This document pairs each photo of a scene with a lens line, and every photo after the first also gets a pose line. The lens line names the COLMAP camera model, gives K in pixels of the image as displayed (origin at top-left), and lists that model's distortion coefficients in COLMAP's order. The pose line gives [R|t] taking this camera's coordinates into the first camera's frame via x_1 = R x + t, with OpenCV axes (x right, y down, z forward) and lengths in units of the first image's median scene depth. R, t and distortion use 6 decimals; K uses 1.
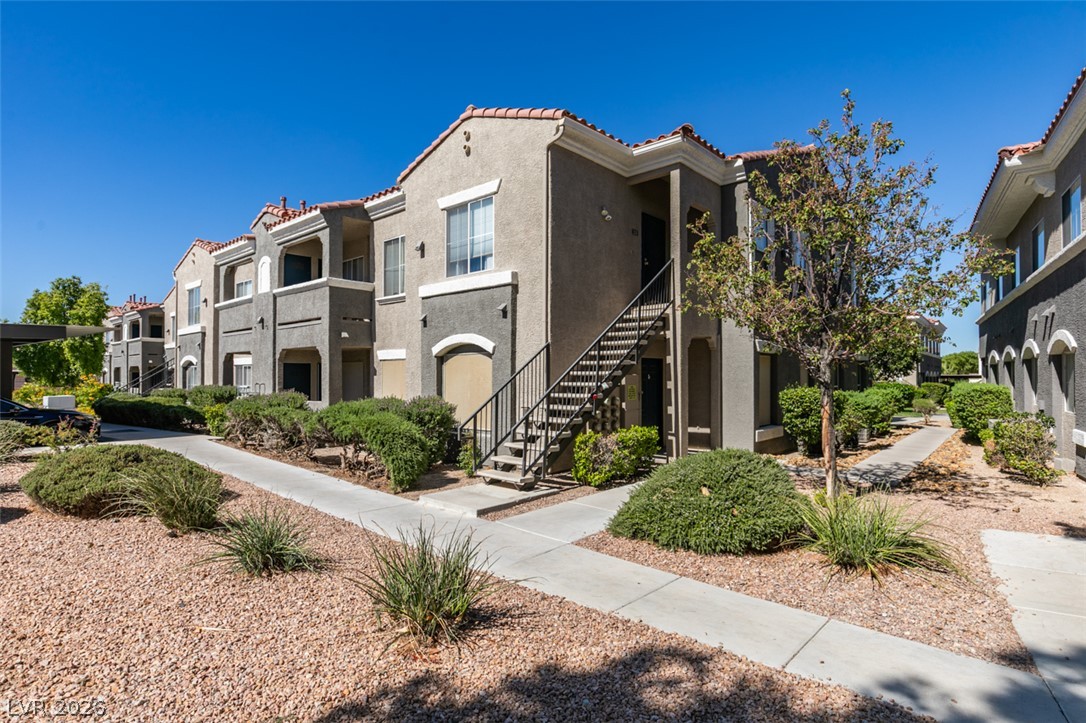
lens RADIAL K [[567.5, 0, 542.5], [0, 567.5, 366.7], [0, 0, 1]] dist [0.000064, 0.000038]
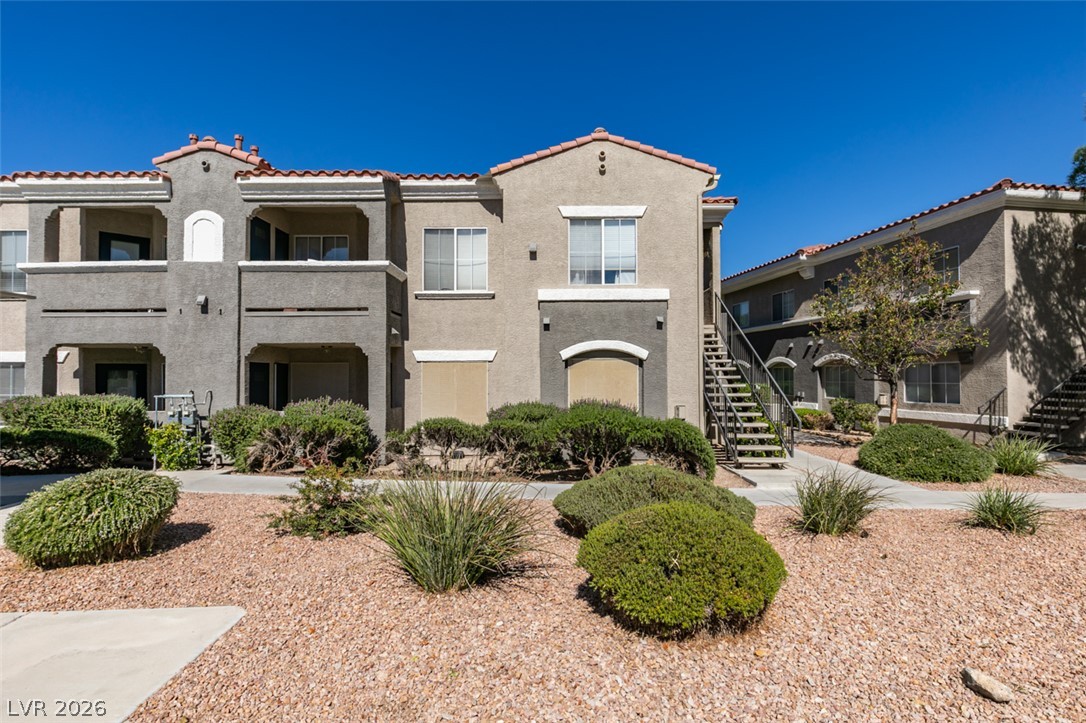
lens RADIAL K [[518.5, 0, 542.5], [0, 518.5, 363.5], [0, 0, 1]] dist [-0.002783, -0.000354]
pose [[0.746222, 0.013696, 0.665557, -0.820461], [-0.010363, 0.999906, -0.008957, -0.003944], [-0.665617, -0.000214, 0.746294, 0.325335]]
